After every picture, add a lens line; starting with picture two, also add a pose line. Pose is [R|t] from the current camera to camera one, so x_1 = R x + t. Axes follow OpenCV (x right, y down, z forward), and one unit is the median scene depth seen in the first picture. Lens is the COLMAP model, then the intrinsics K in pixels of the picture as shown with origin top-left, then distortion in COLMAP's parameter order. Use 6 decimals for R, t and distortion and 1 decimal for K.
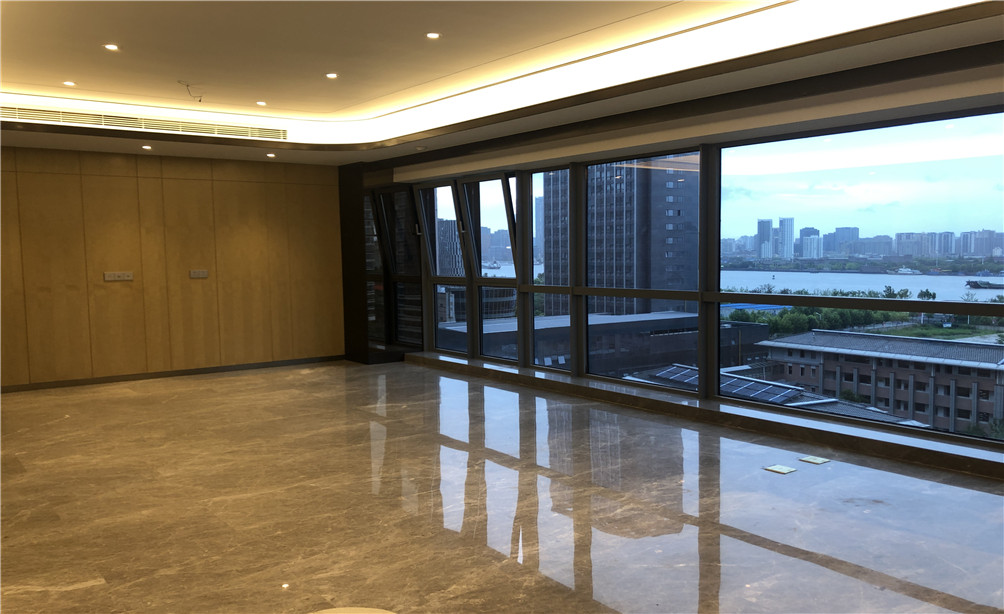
lens RADIAL K [[790.2, 0, 499.0], [0, 790.2, 323.4], [0, 0, 1]] dist [0.073536, -0.001164]
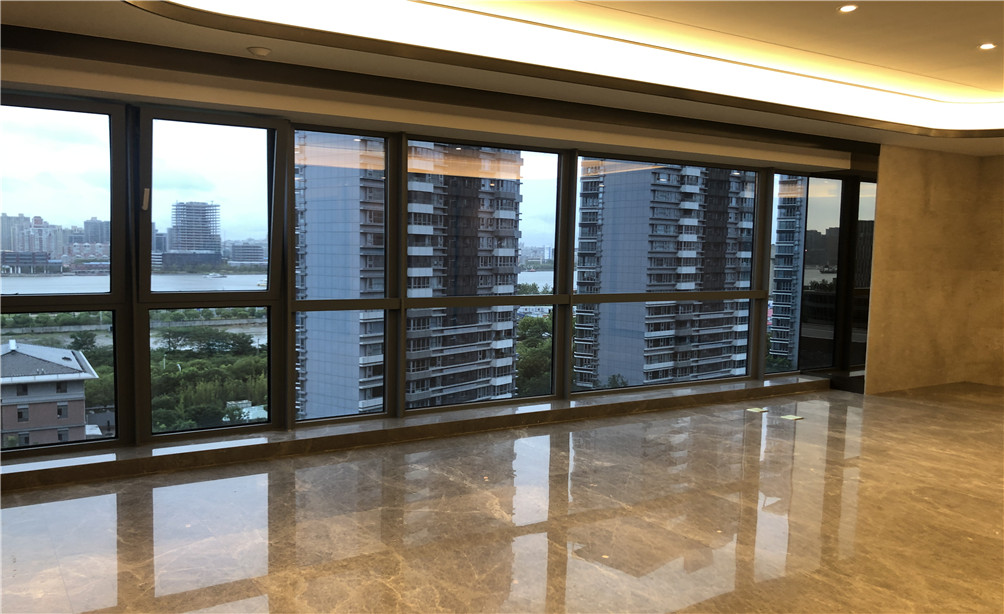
lens RADIAL K [[807.4, 0, 502.0], [0, 807.4, 307.0], [0, 0, 1]] dist [-0.009351, -0.004552]
pose [[0.104837, -0.059028, 0.992736, -0.743645], [0.078351, 0.995624, 0.050926, -0.078546], [-0.991398, 0.072443, 0.109003, 0.939593]]
